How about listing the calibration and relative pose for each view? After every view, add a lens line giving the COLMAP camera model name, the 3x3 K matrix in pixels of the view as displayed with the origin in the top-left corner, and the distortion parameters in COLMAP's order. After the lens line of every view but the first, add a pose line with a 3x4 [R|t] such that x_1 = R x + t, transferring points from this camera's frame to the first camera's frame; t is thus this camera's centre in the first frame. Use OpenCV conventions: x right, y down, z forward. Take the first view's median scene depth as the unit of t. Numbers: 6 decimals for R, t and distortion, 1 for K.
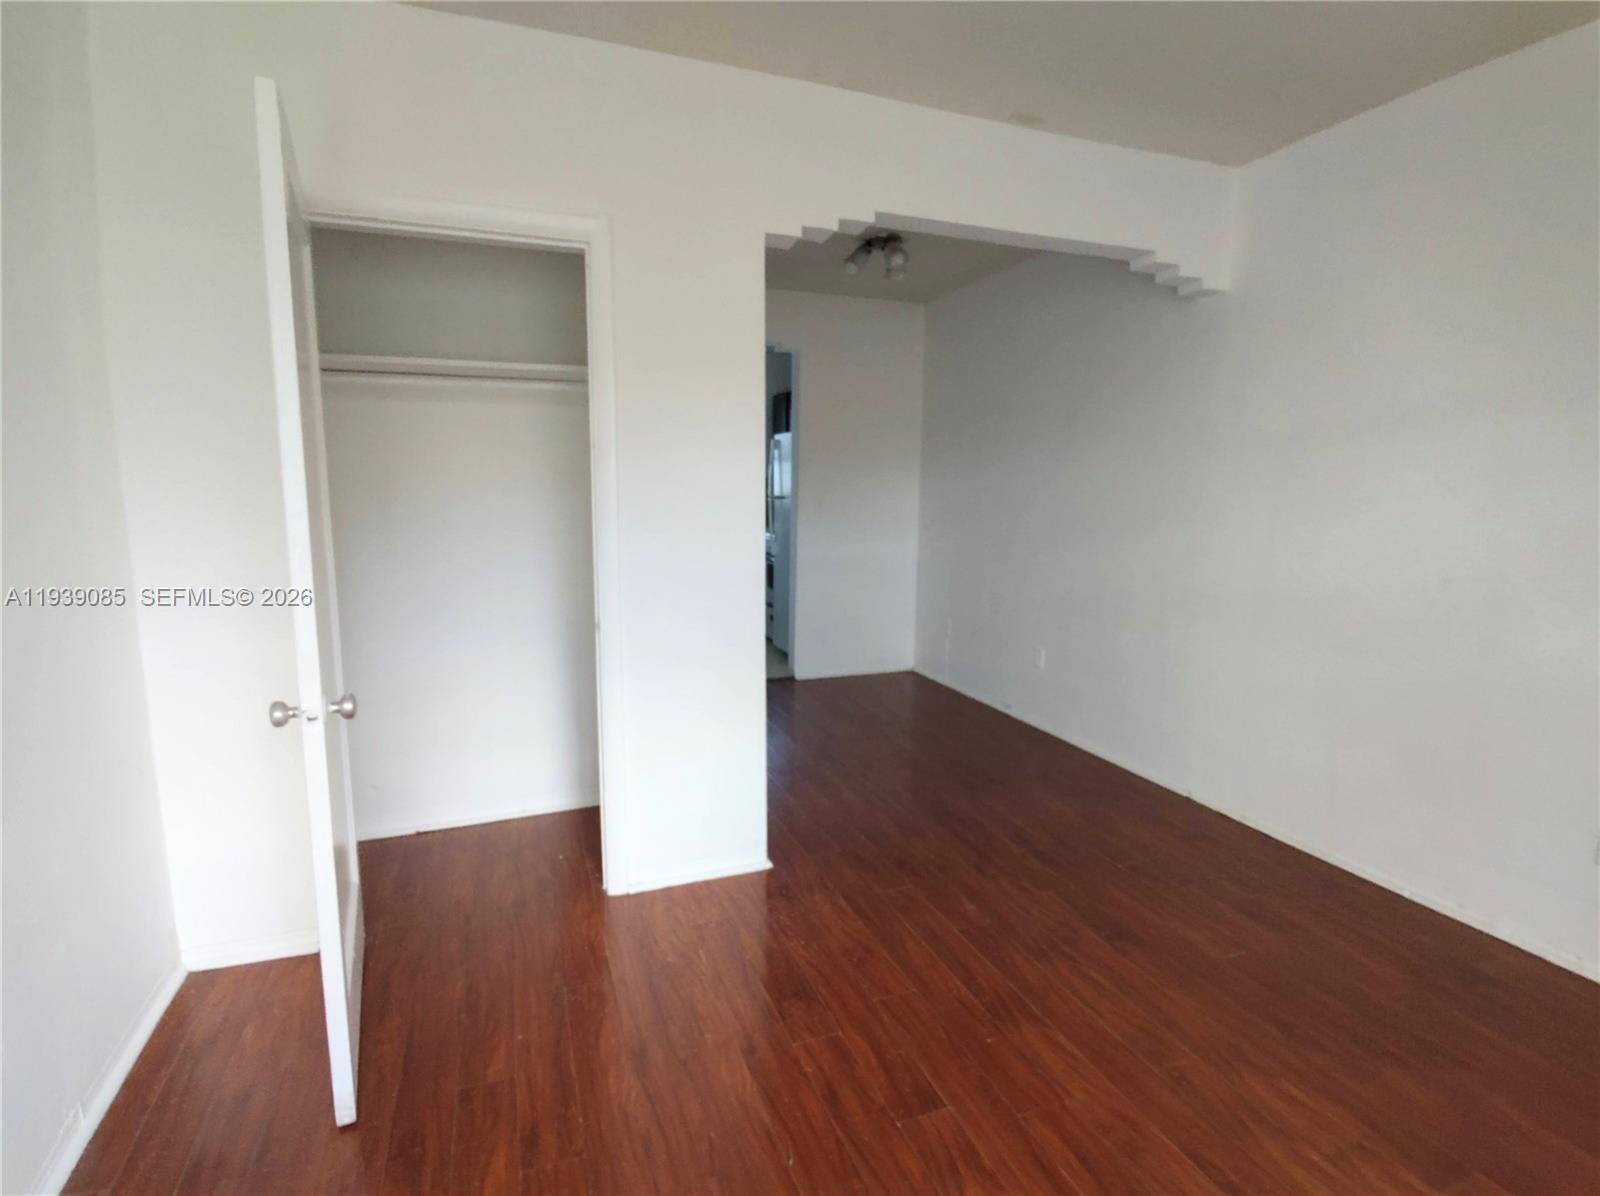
lens RADIAL K [[766.0, 0, 775.3], [0, 766.0, 590.6], [0, 0, 1]] dist [0.005735, -0.015336]
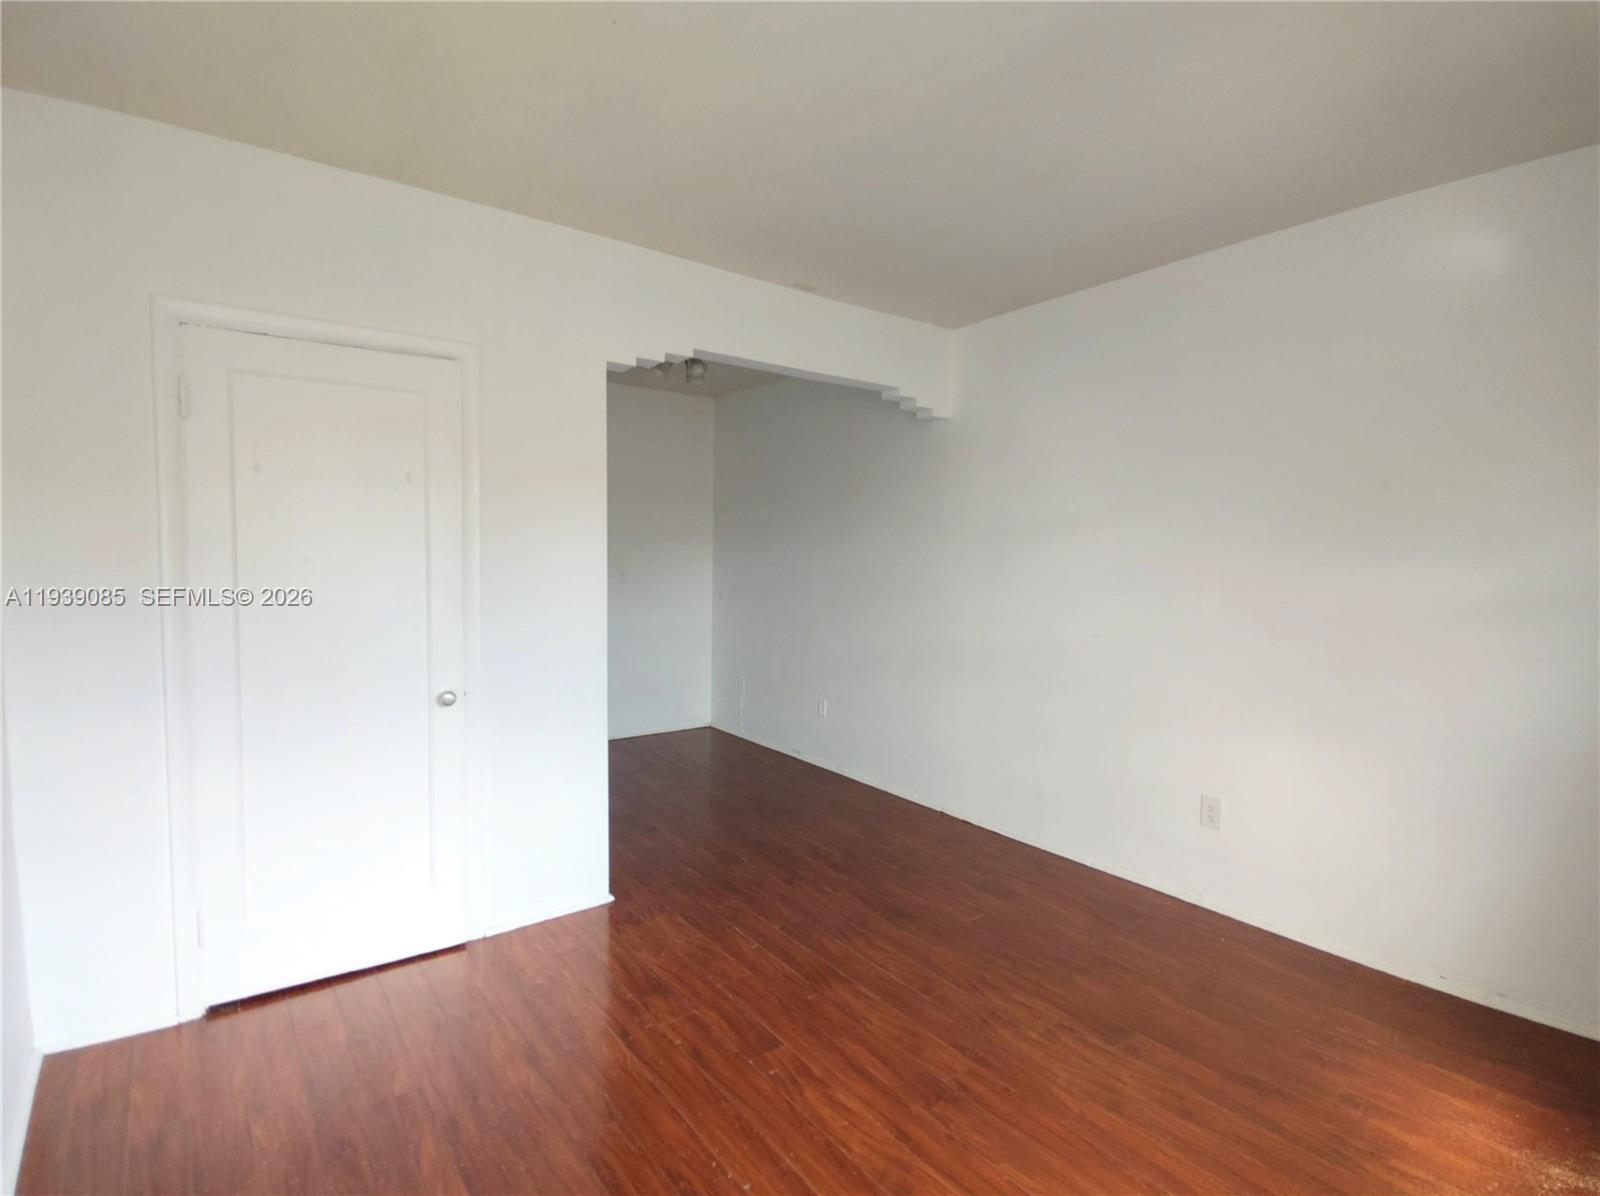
lens RADIAL K [[766.0, 0, 770.7], [0, 766.0, 592.5], [0, 0, 1]] dist [0.005735, -0.015336]
pose [[0.960308, -0.007559, 0.278840, -0.113714], [0.030471, 0.996493, -0.077927, 0.002863], [-0.277273, 0.083330, 0.957171, -0.225728]]
